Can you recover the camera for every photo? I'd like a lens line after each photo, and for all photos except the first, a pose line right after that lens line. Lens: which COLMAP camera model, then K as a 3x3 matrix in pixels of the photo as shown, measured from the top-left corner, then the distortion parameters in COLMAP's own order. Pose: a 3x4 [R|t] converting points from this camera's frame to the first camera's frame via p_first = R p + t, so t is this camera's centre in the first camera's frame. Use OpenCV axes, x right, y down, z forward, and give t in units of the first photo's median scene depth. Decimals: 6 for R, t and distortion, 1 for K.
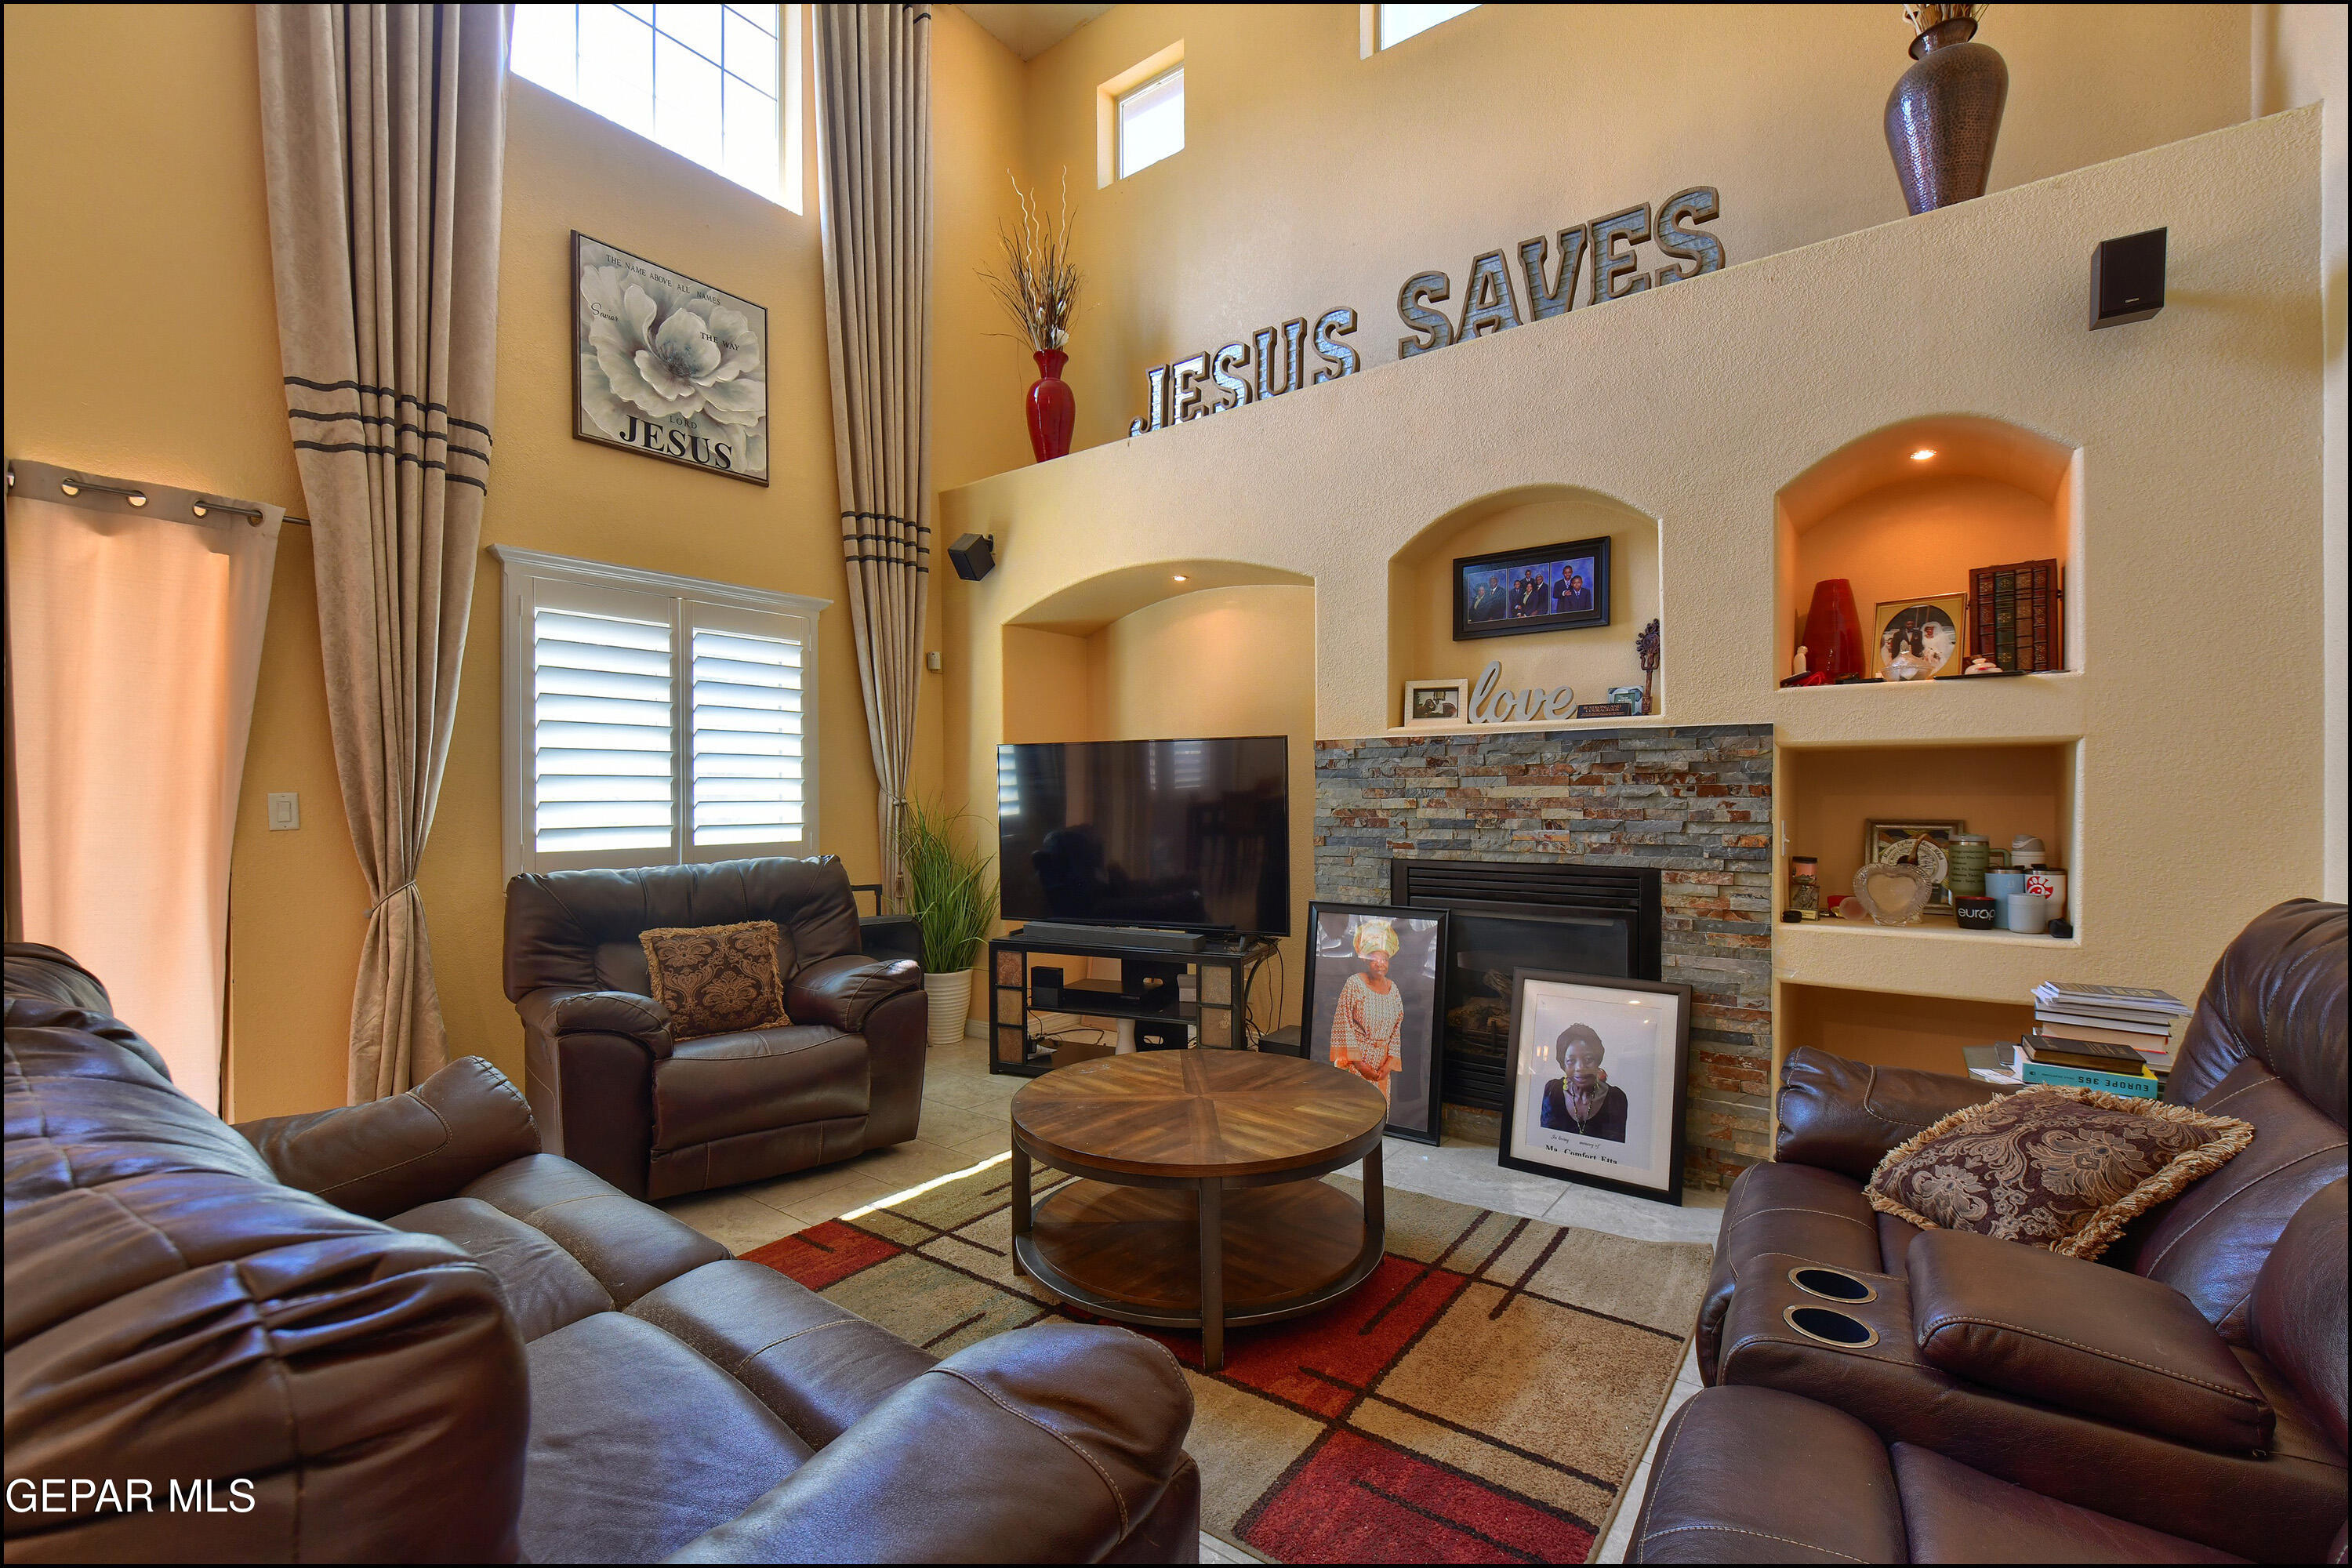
lens RADIAL K [[976.3, 0, 1197.6], [0, 976.3, 794.3], [0, 0, 1]] dist [-0.008482, -0.000262]
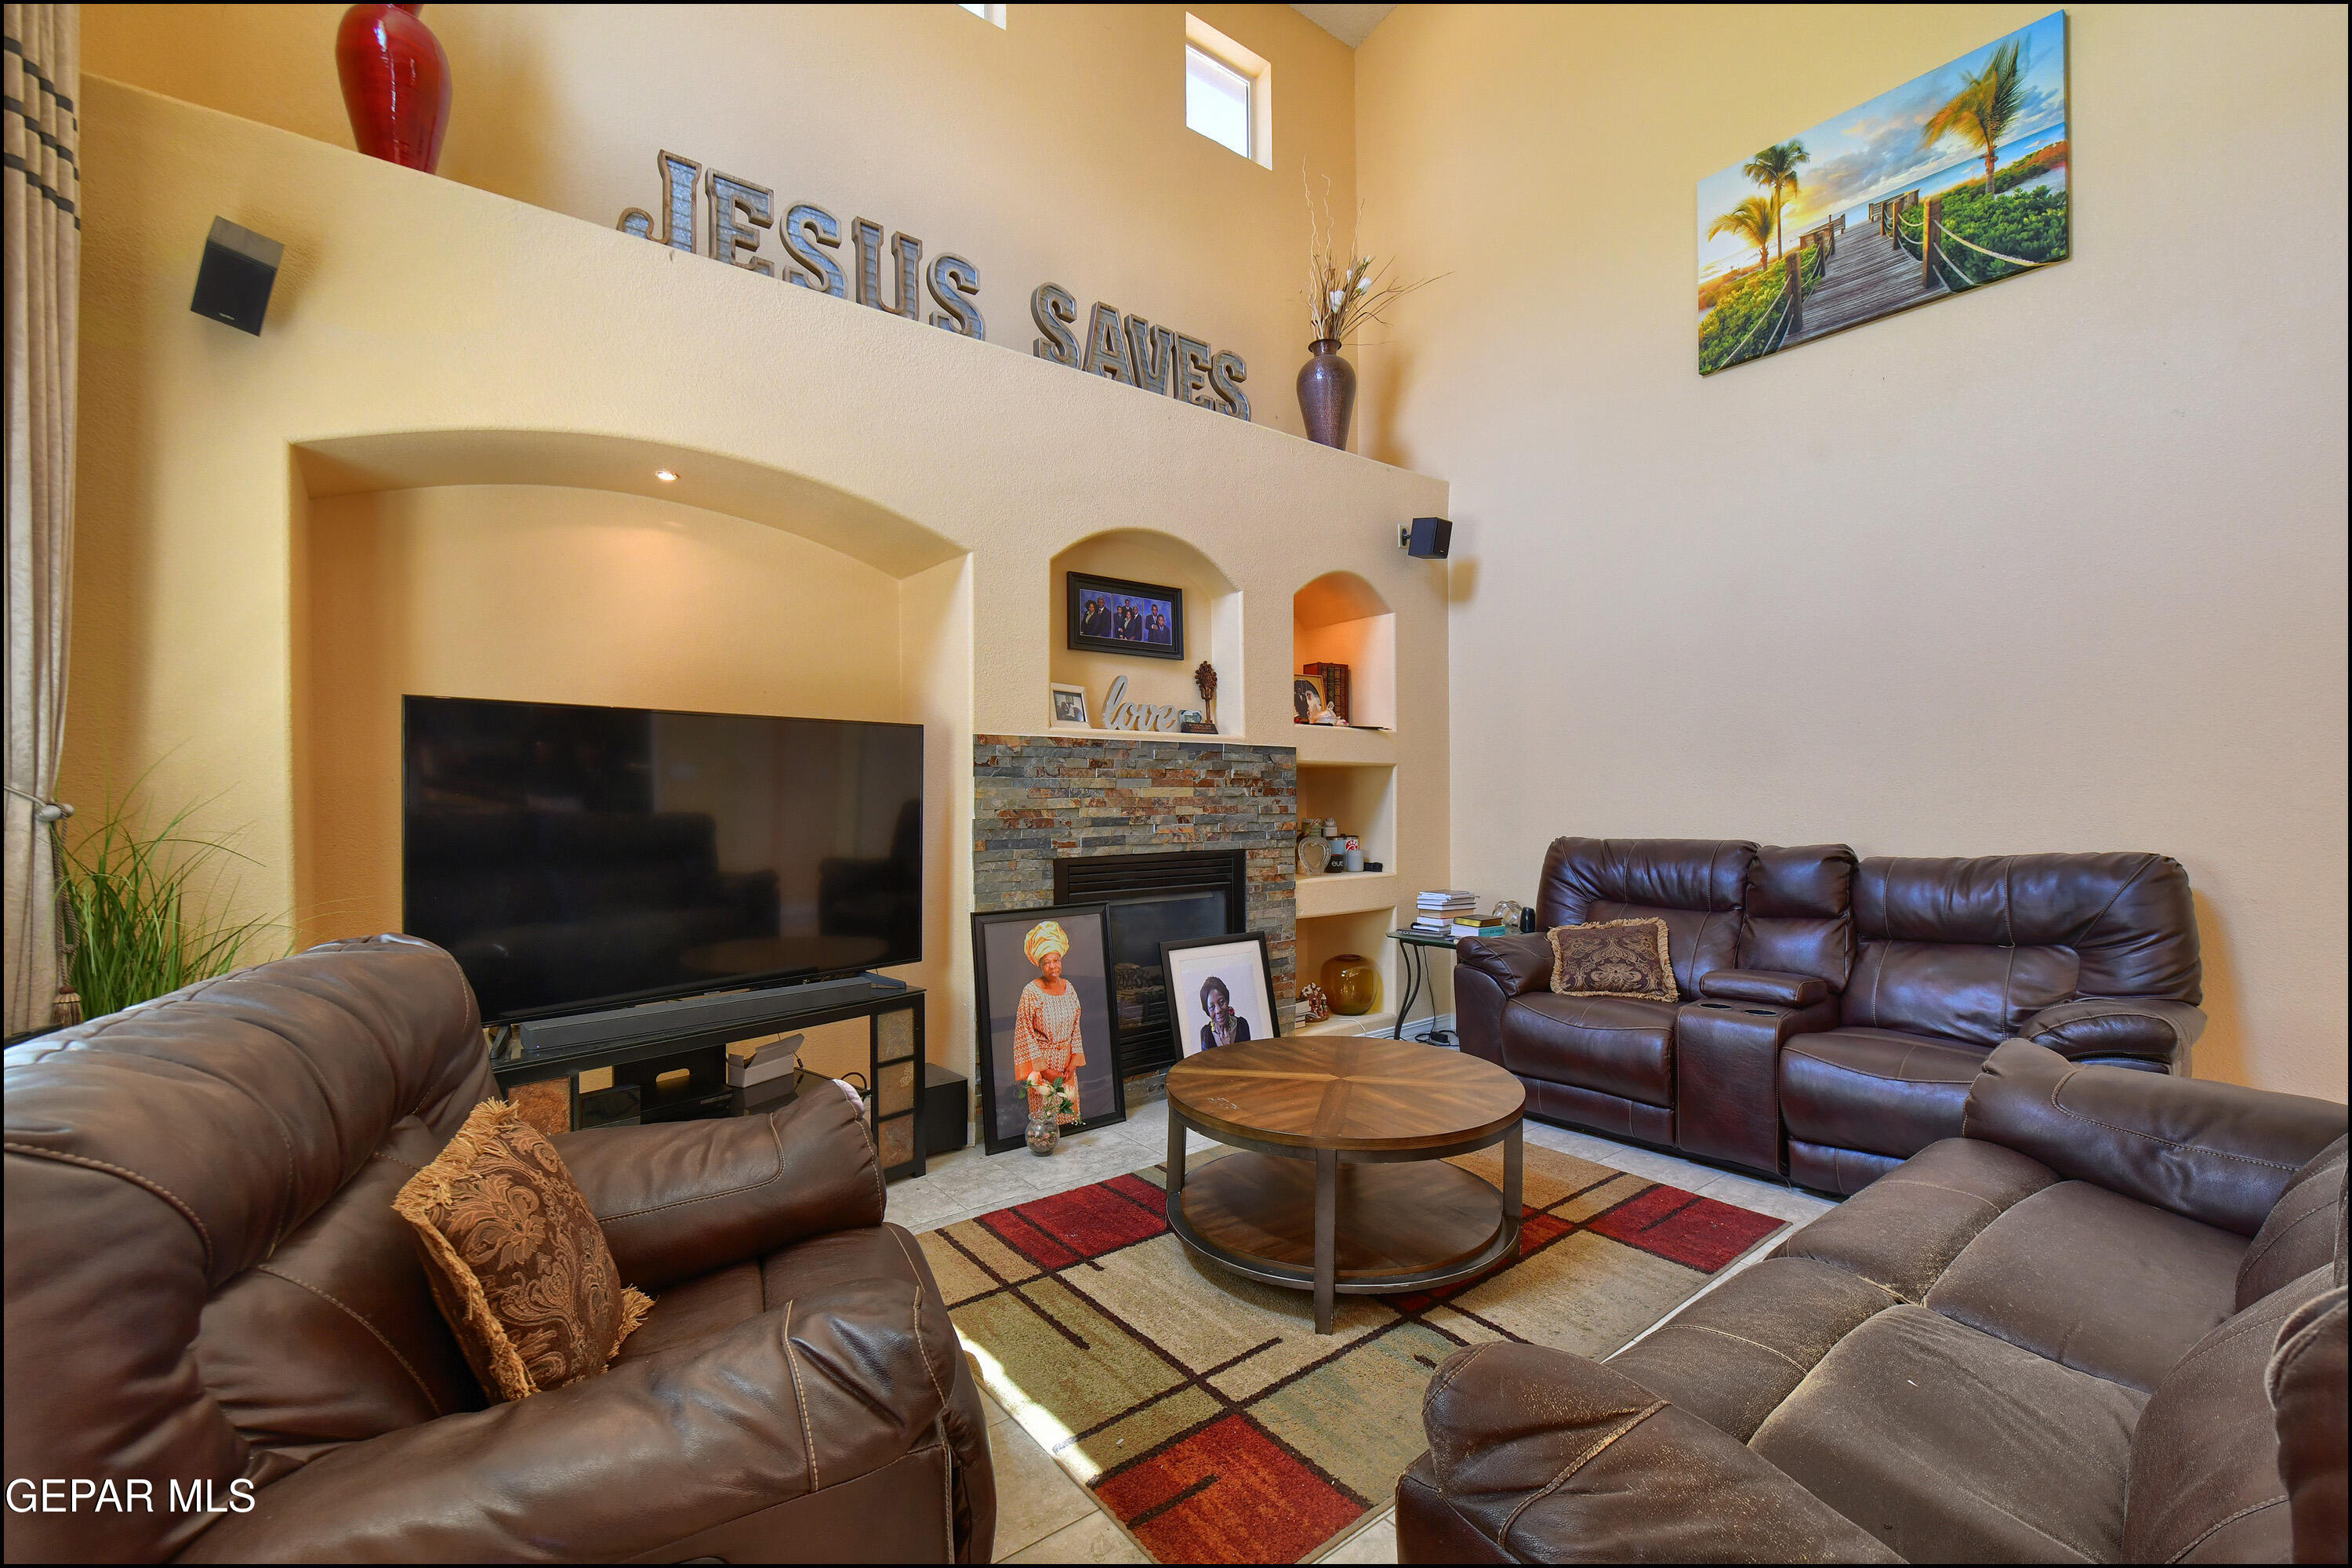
lens RADIAL K [[976.3, 0, 1196.6], [0, 976.3, 792.5], [0, 0, 1]] dist [-0.008482, -0.000262]
pose [[0.276229, 0.005401, 0.961077, -0.780450], [0.002350, 0.999977, -0.006295, 0.005437], [-0.961089, 0.003998, 0.276210, 0.634146]]
